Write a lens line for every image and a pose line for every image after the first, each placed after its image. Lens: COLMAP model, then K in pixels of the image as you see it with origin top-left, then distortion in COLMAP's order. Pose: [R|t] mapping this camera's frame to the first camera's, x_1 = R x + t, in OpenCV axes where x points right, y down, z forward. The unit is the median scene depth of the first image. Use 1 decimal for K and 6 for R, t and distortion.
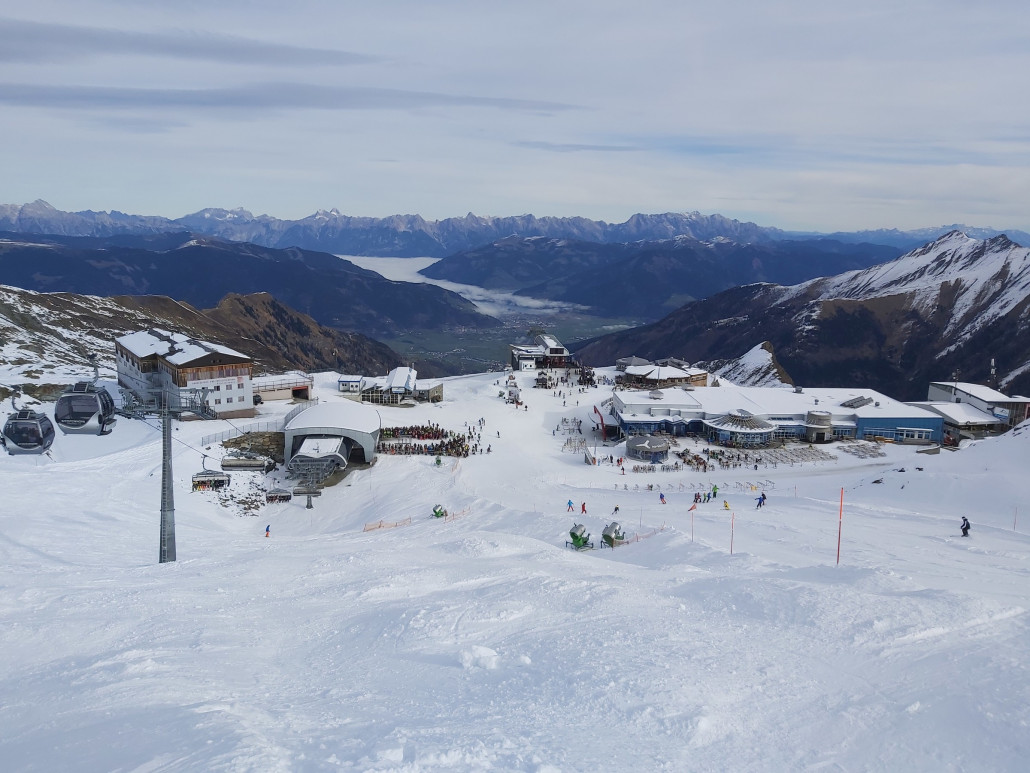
lens RADIAL K [[778.4, 0, 515.0], [0, 778.4, 386.5], [0, 0, 1]] dist [0.046655, -0.116718]
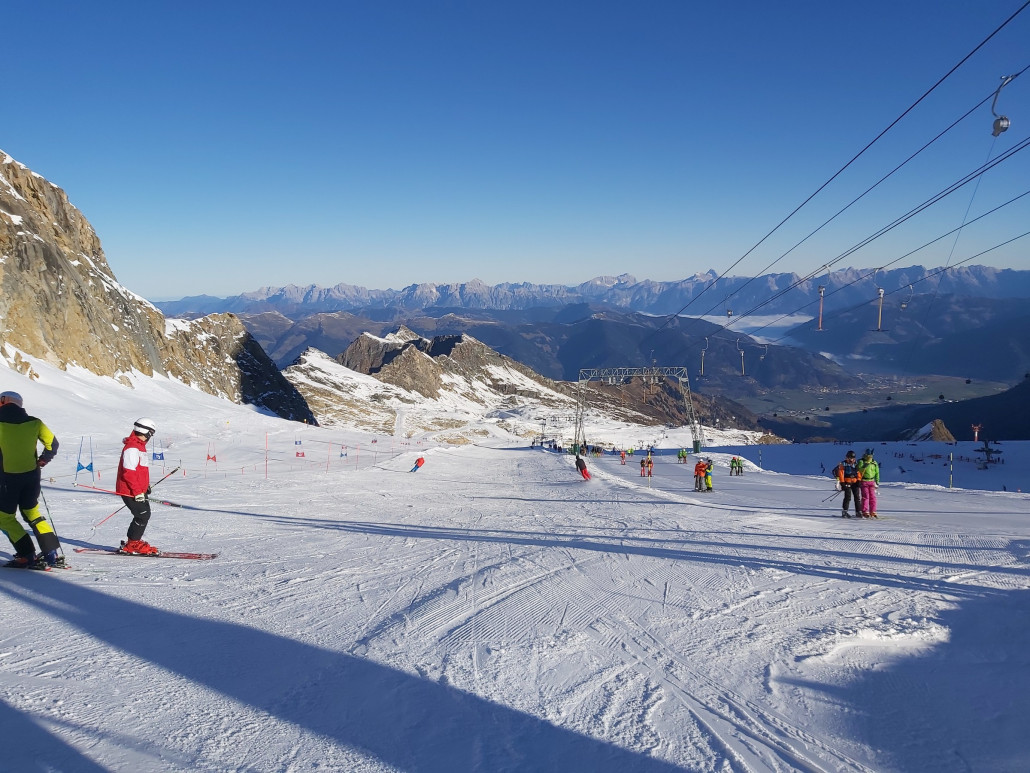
lens RADIAL K [[778.4, 0, 515.0], [0, 778.4, 386.5], [0, 0, 1]] dist [0.046655, -0.116718]
pose [[0.892386, 0.022407, -0.450716, 0.036264], [-0.052116, 0.997201, -0.053612, 0.001389], [0.448253, 0.071332, 0.891056, -0.141304]]
